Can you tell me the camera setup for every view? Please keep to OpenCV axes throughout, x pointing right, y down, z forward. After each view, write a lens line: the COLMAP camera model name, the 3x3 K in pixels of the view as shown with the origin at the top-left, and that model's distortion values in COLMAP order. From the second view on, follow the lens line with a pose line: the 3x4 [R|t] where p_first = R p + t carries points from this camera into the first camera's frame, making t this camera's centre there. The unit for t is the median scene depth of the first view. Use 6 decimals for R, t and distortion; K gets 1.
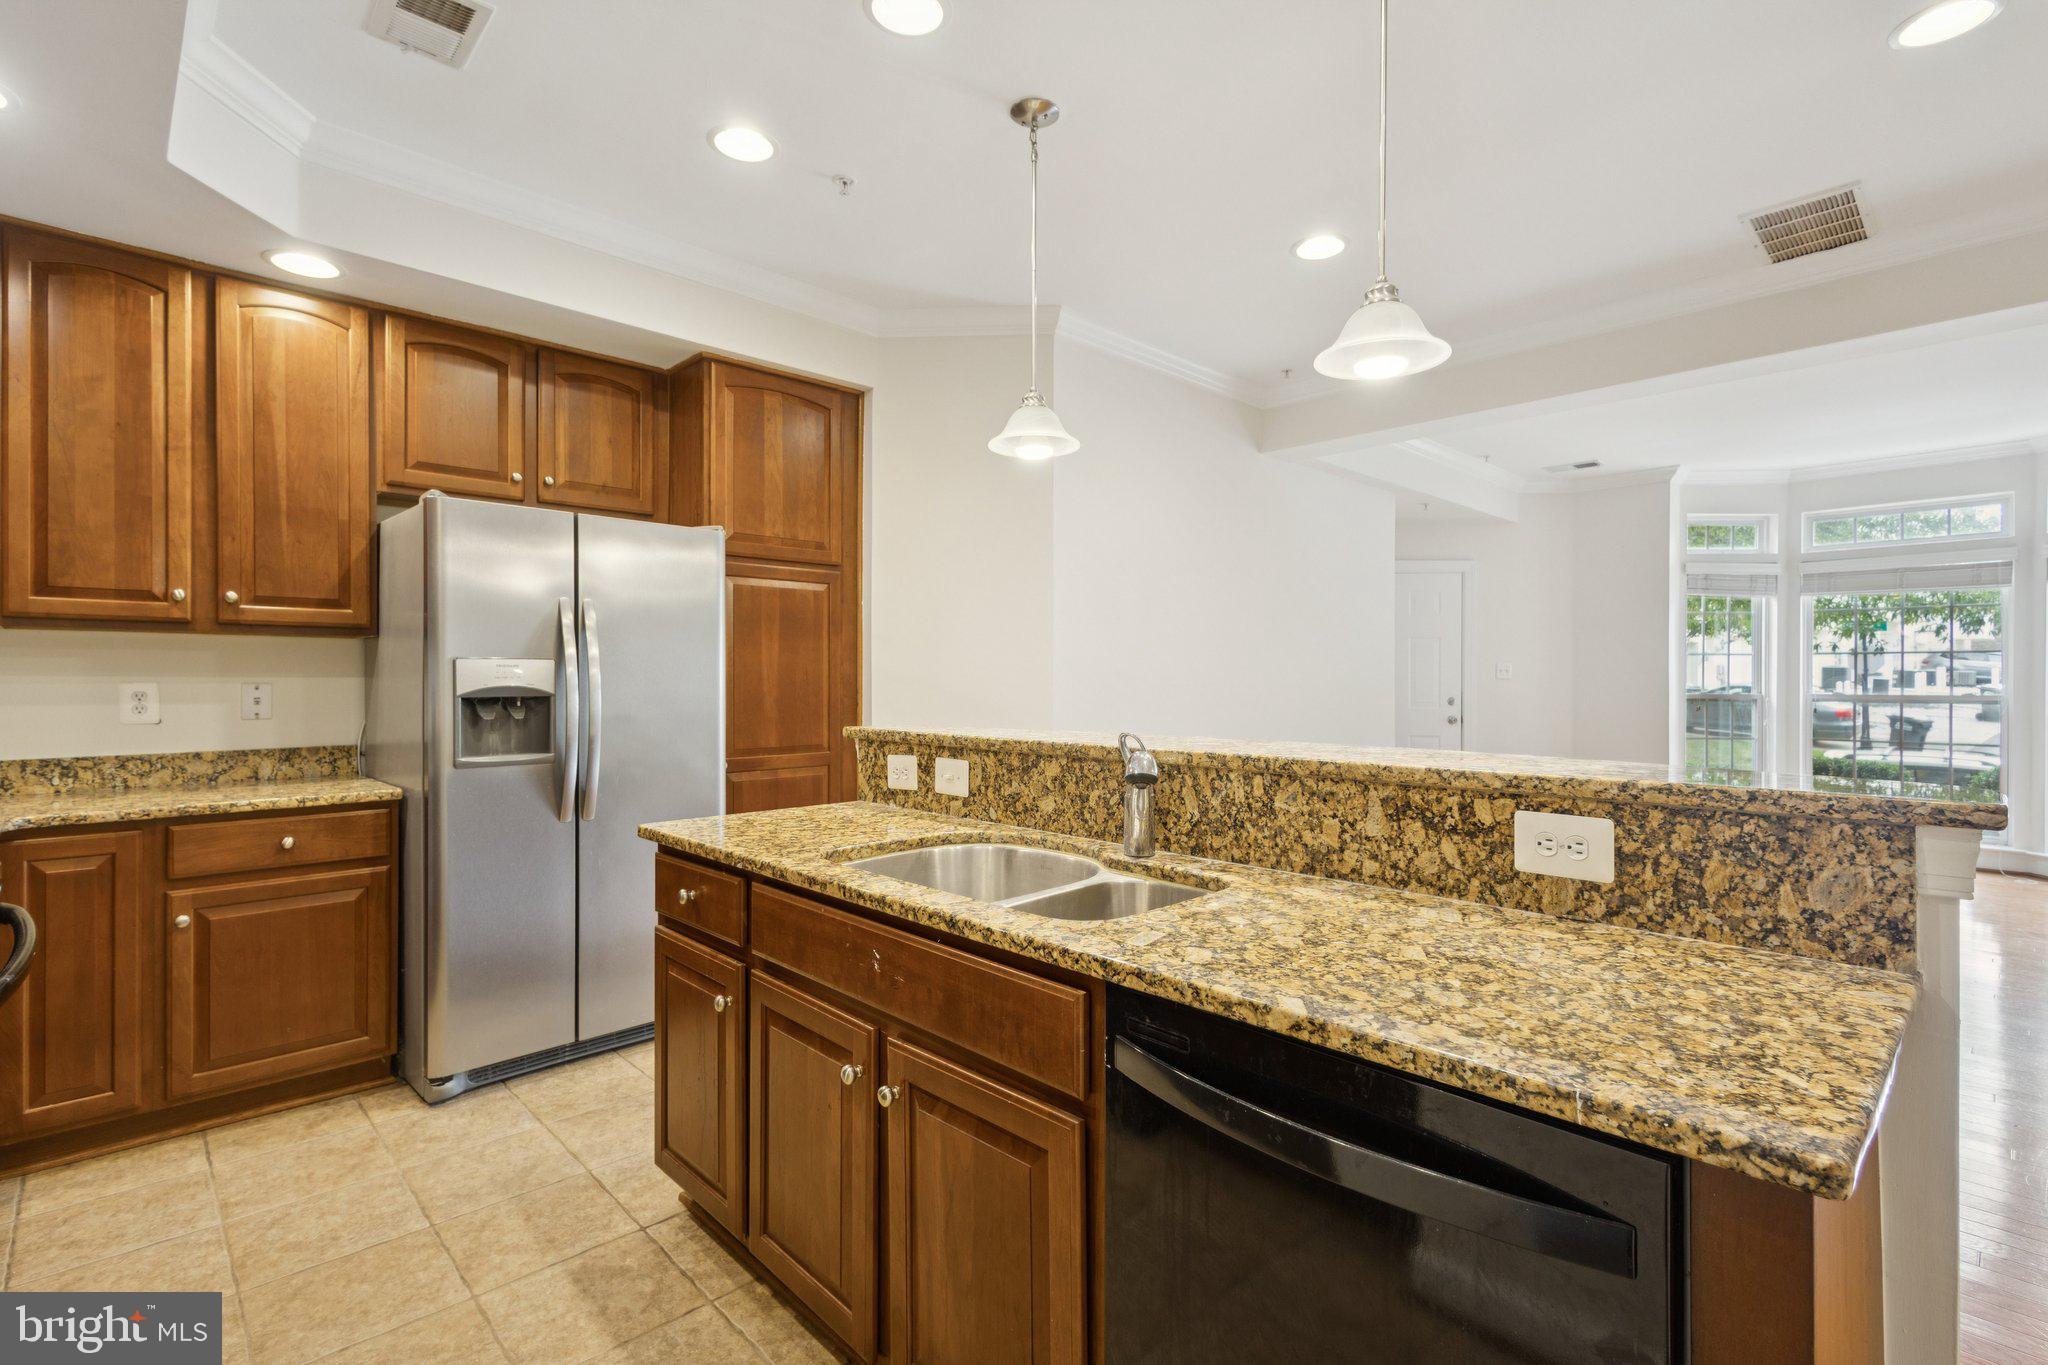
lens RADIAL K [[946.9, 0, 1018.8], [0, 946.9, 688.2], [0, 0, 1]] dist [0.009805, -0.000329]
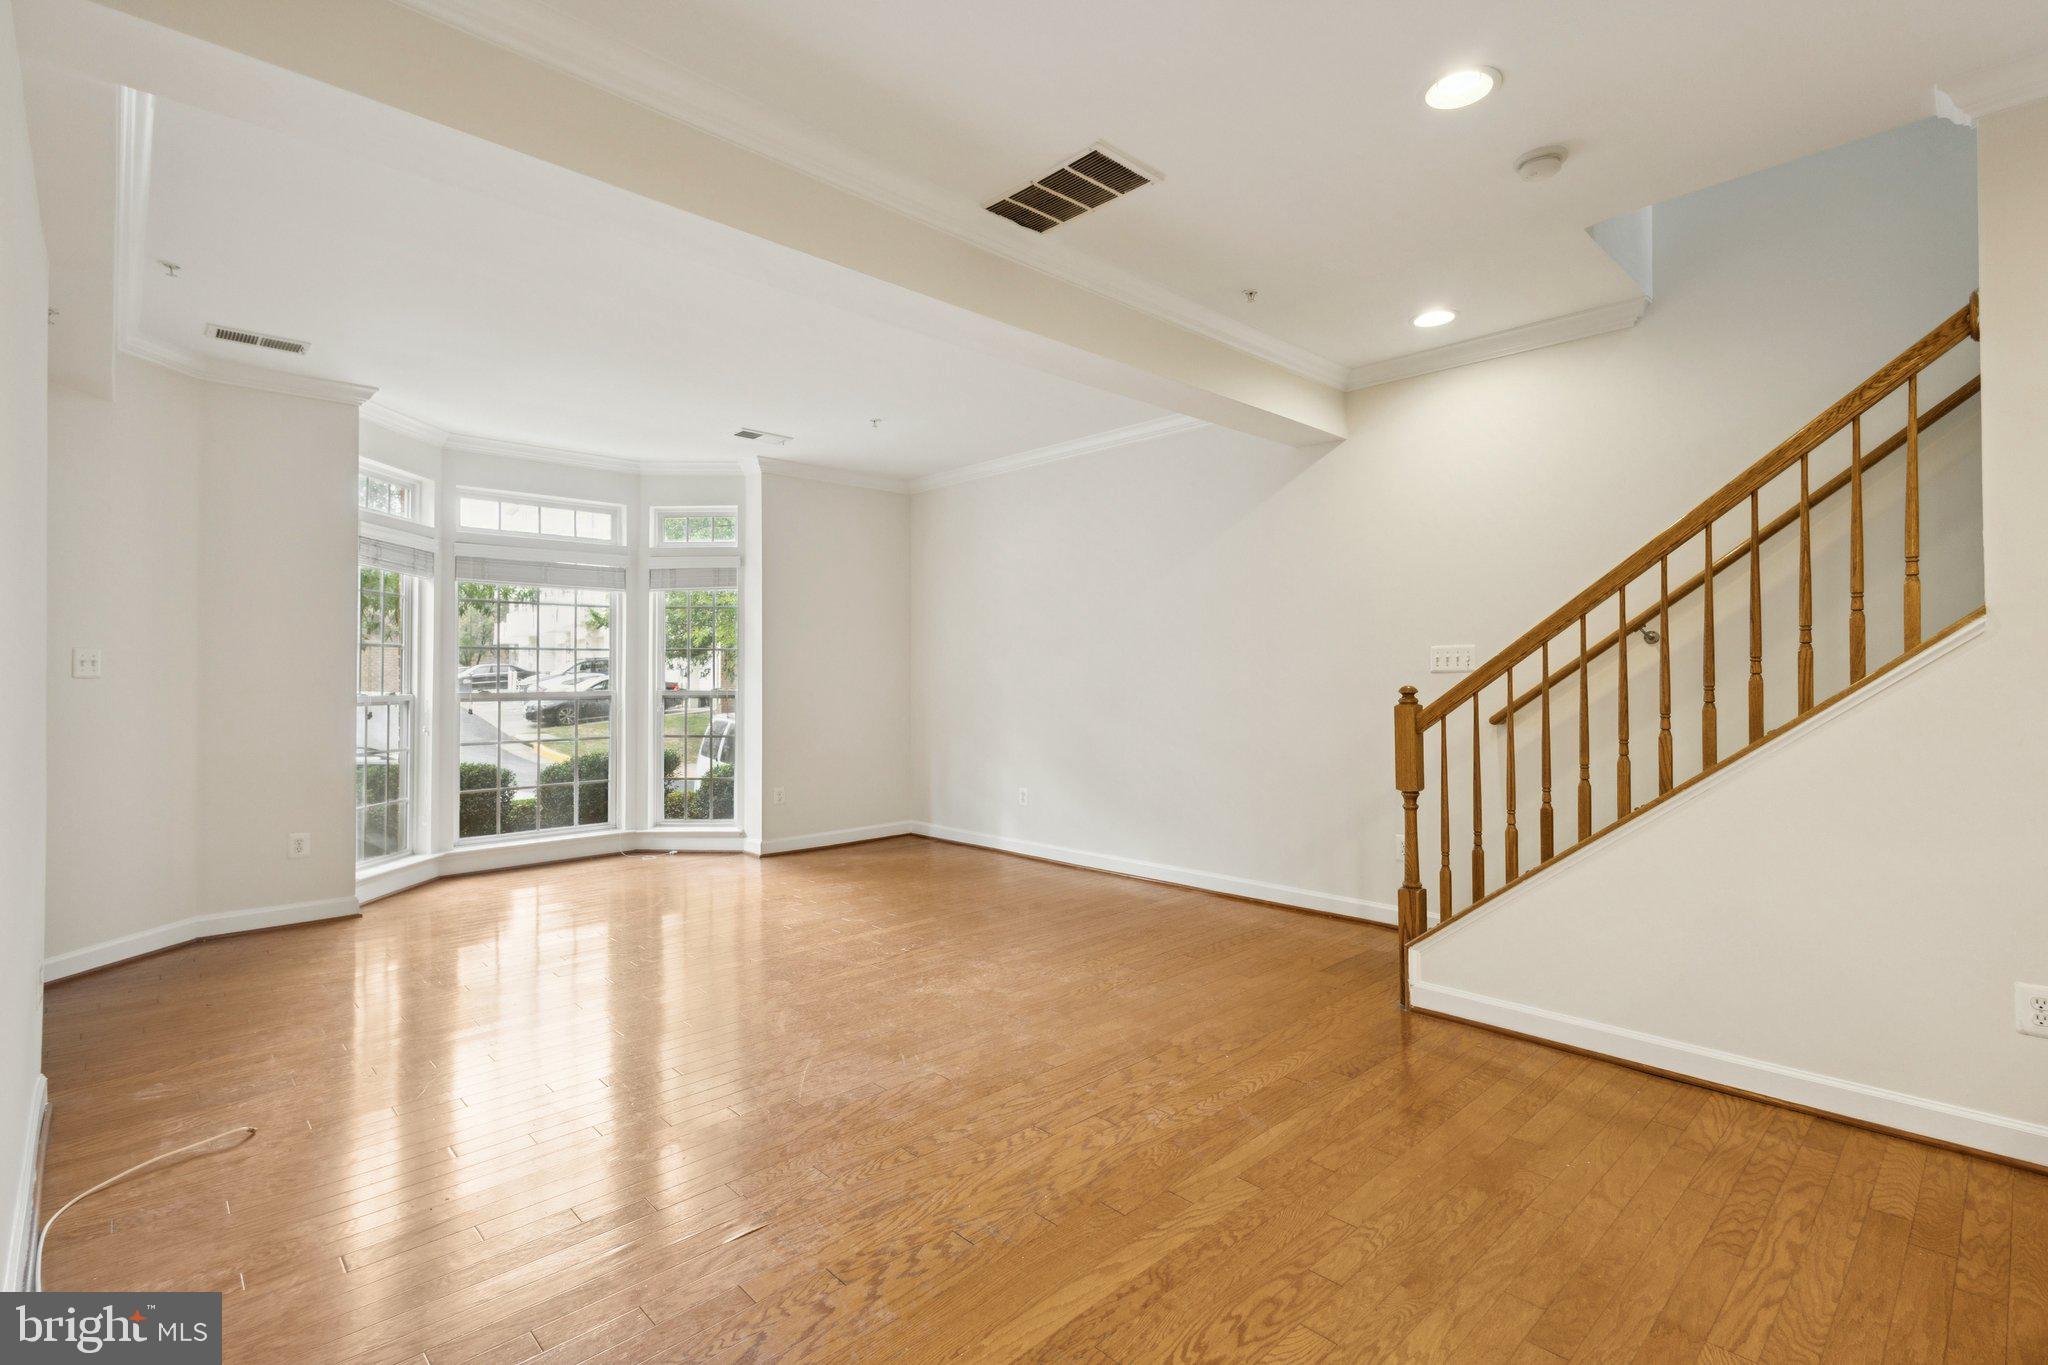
lens RADIAL K [[943.6, 0, 1021.6], [0, 943.6, 667.1], [0, 0, 1]] dist [0.001565, 0.000169]
pose [[0.000816, 0.008463, 0.999964, -0.107918], [0.012457, 0.999887, -0.008472, -0.009229], [-0.999922, 0.012464, 0.000711, 1.211060]]
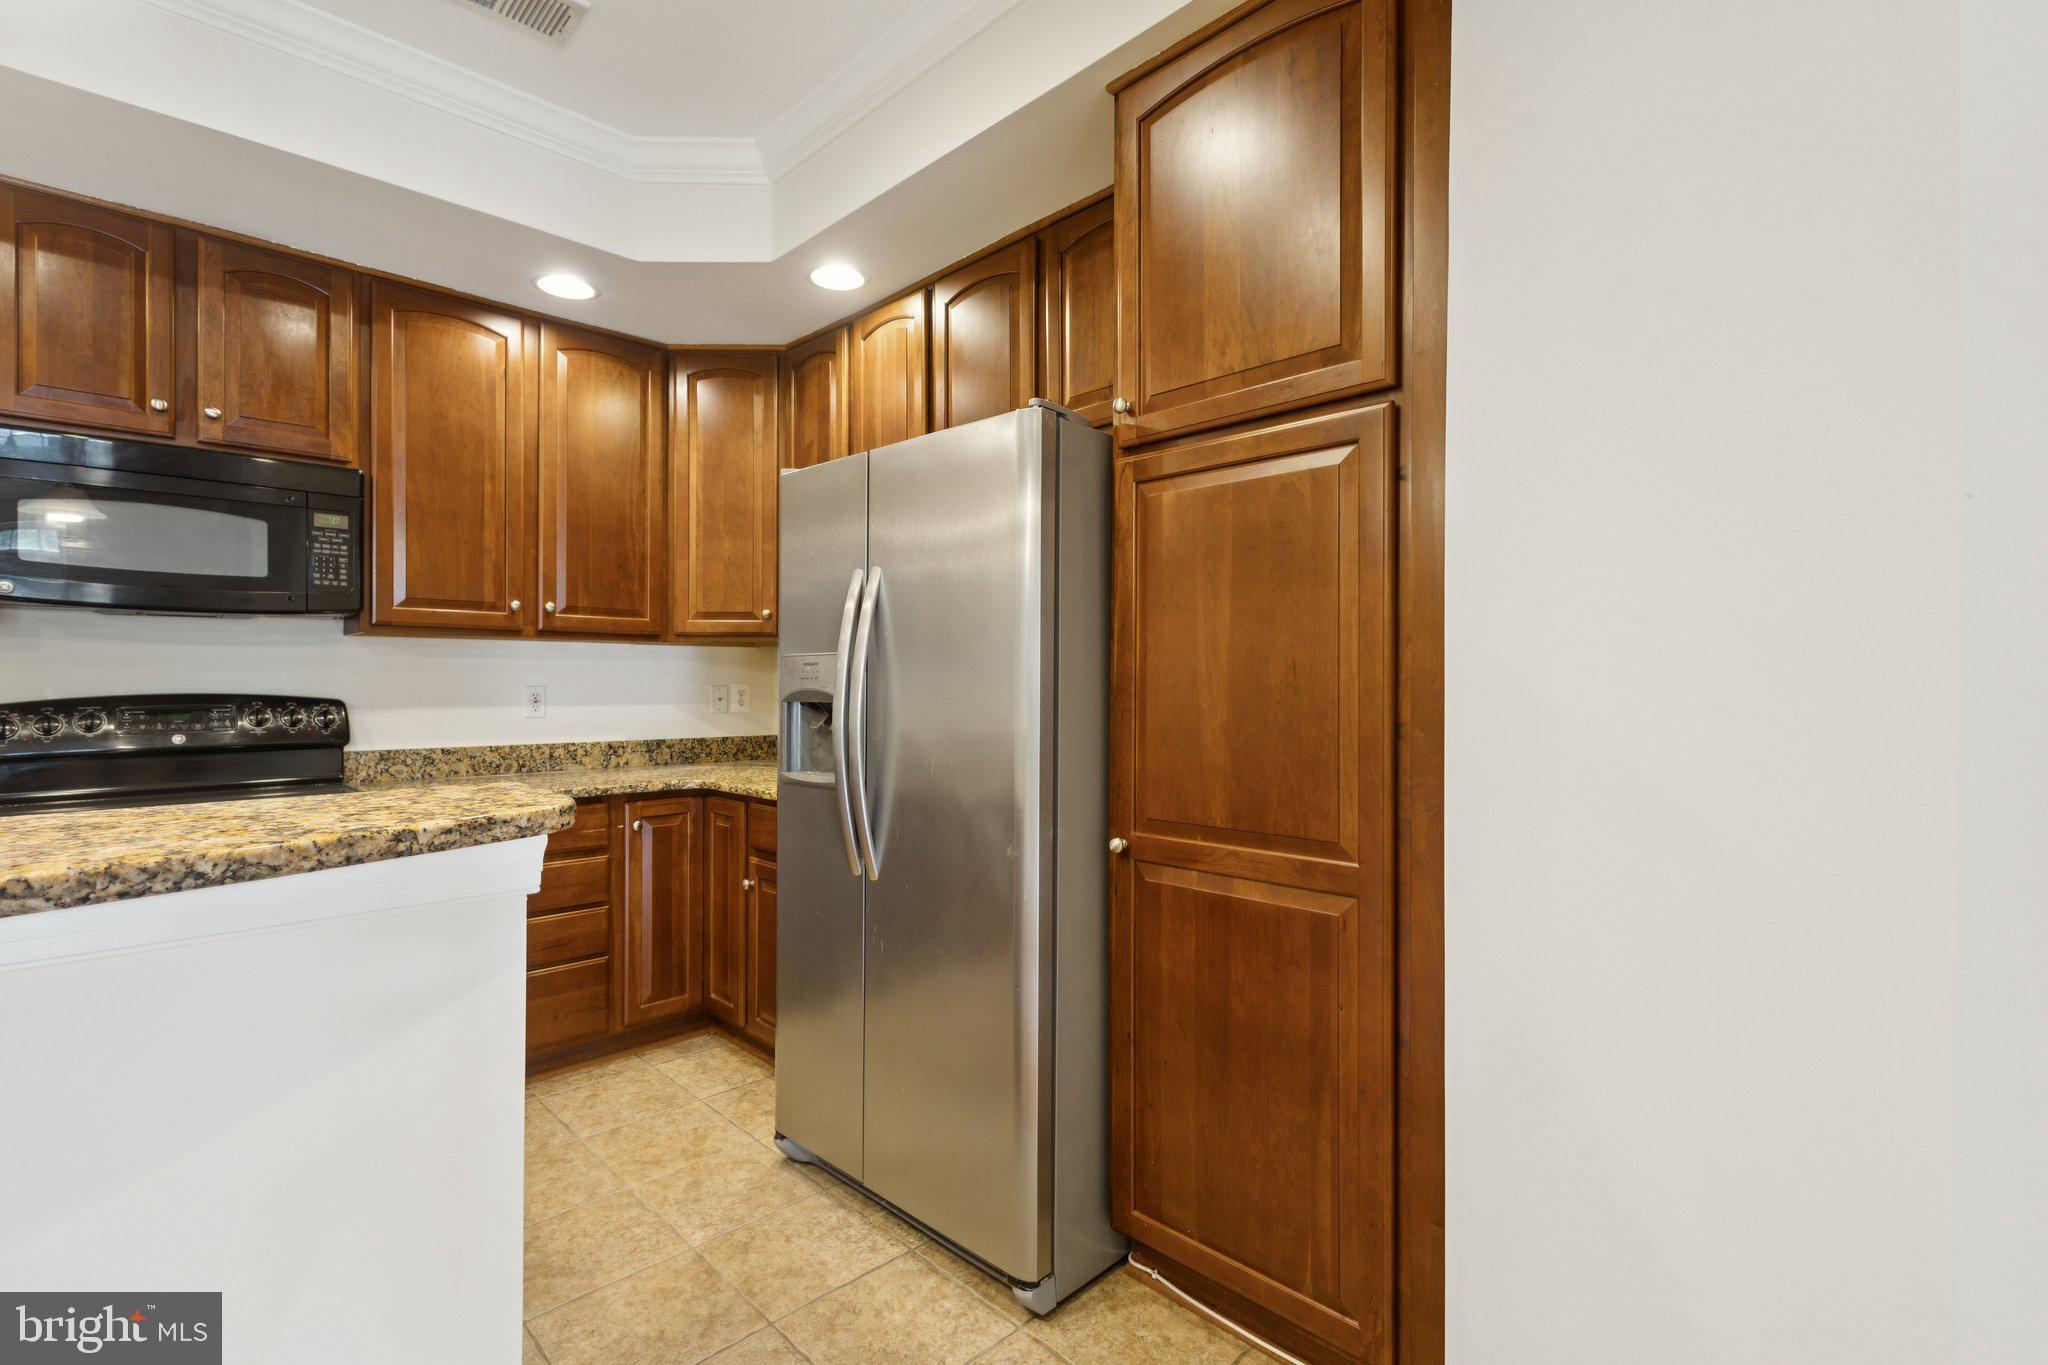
lens RADIAL K [[938.8, 0, 1021.4], [0, 938.8, 681.2], [0, 0, 1]] dist [0.010018, -0.000222]
pose [[0.013952, -0.001448, -0.999902, 0.274336], [-0.011701, 0.999930, -0.001611, -0.009946], [0.999834, 0.011723, 0.013934, 1.215707]]
